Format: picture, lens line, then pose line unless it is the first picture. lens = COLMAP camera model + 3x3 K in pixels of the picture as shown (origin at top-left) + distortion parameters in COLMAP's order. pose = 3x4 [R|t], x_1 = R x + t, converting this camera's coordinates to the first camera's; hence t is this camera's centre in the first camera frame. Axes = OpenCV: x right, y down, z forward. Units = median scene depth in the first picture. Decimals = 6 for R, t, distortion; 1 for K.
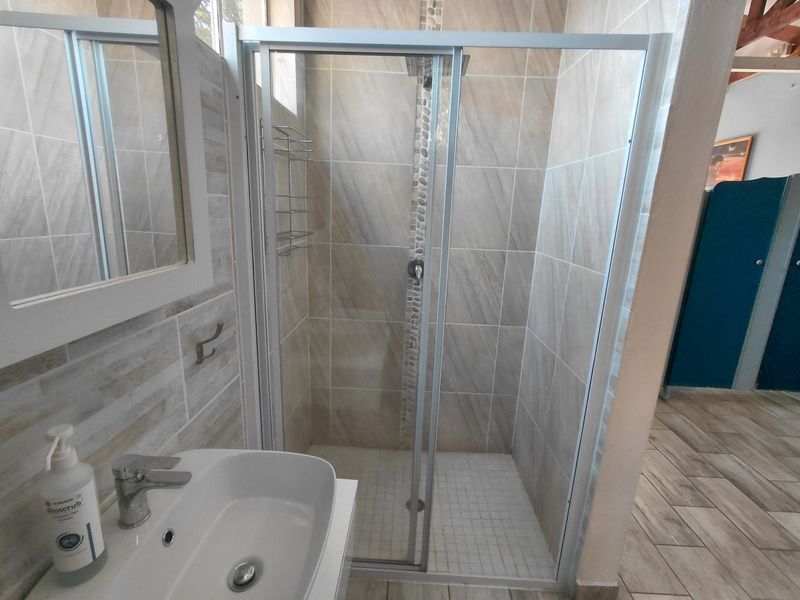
lens RADIAL K [[369.2, 0, 400.9], [0, 369.2, 294.3], [0, 0, 1]] dist [-0.002255, 0.000319]
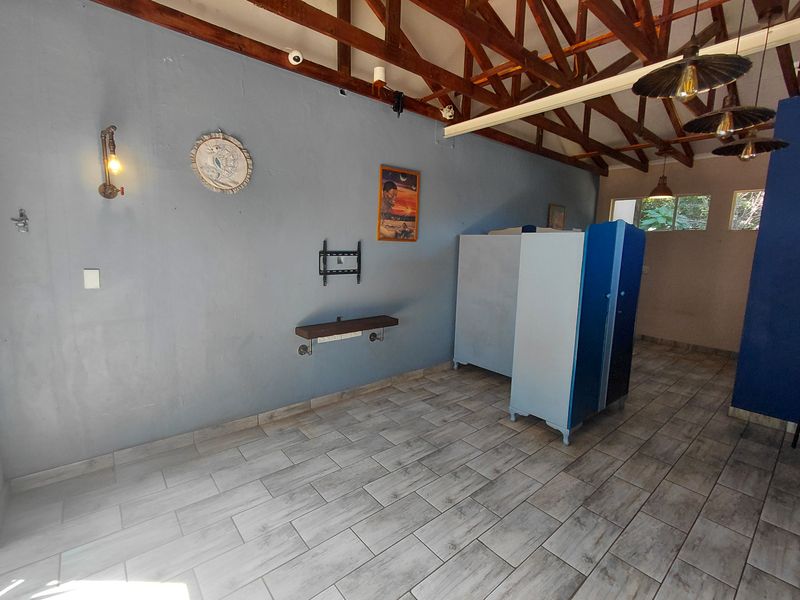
lens RADIAL K [[369.2, 0, 400.9], [0, 369.2, 294.3], [0, 0, 1]] dist [-0.002255, 0.000319]
pose [[-0.669820, -0.161220, 0.724810, 0.222719], [0.115895, 0.941480, 0.316517, -0.623580], [-0.733423, 0.296011, -0.611938, 2.520371]]
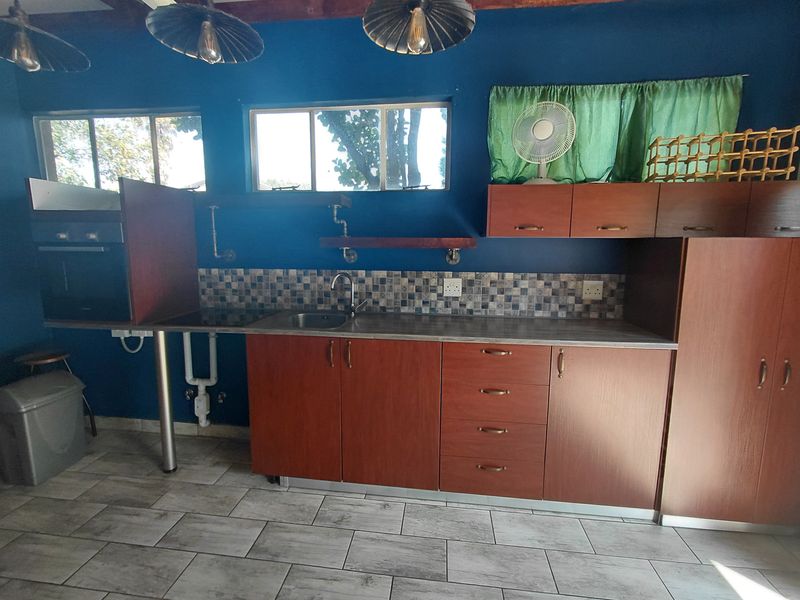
lens RADIAL K [[369.2, 0, 400.9], [0, 369.2, 294.3], [0, 0, 1]] dist [-0.002255, 0.000319]
pose [[-0.090211, 0.102489, -0.990635, 0.806218], [-0.236263, 0.964094, 0.121258, -0.445634], [0.967493, 0.244989, -0.062758, 1.945961]]
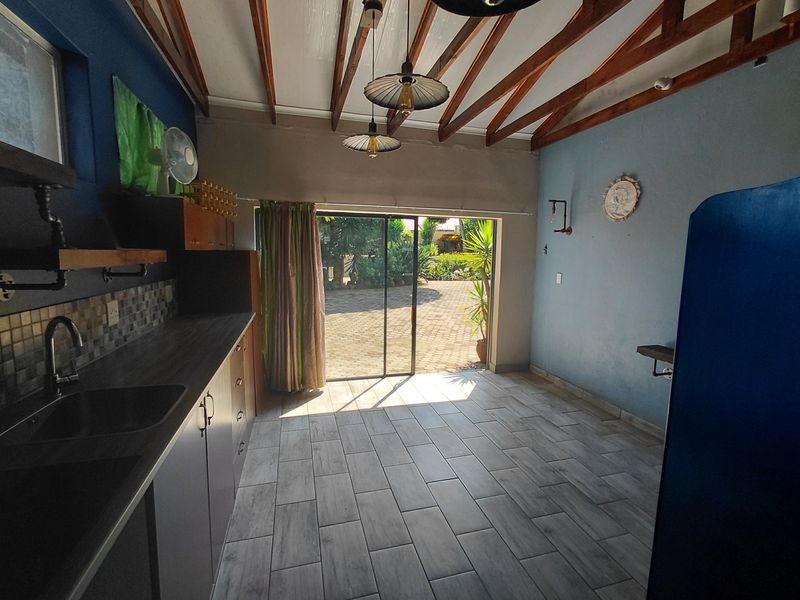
lens RADIAL K [[369.2, 0, 400.9], [0, 369.2, 294.3], [0, 0, 1]] dist [-0.002255, 0.000319]
pose [[0.952146, -0.054890, 0.300673, 0.173844], [0.088079, 0.991285, -0.097956, -0.293011], [-0.292676, 0.119752, 0.948683, 1.143062]]
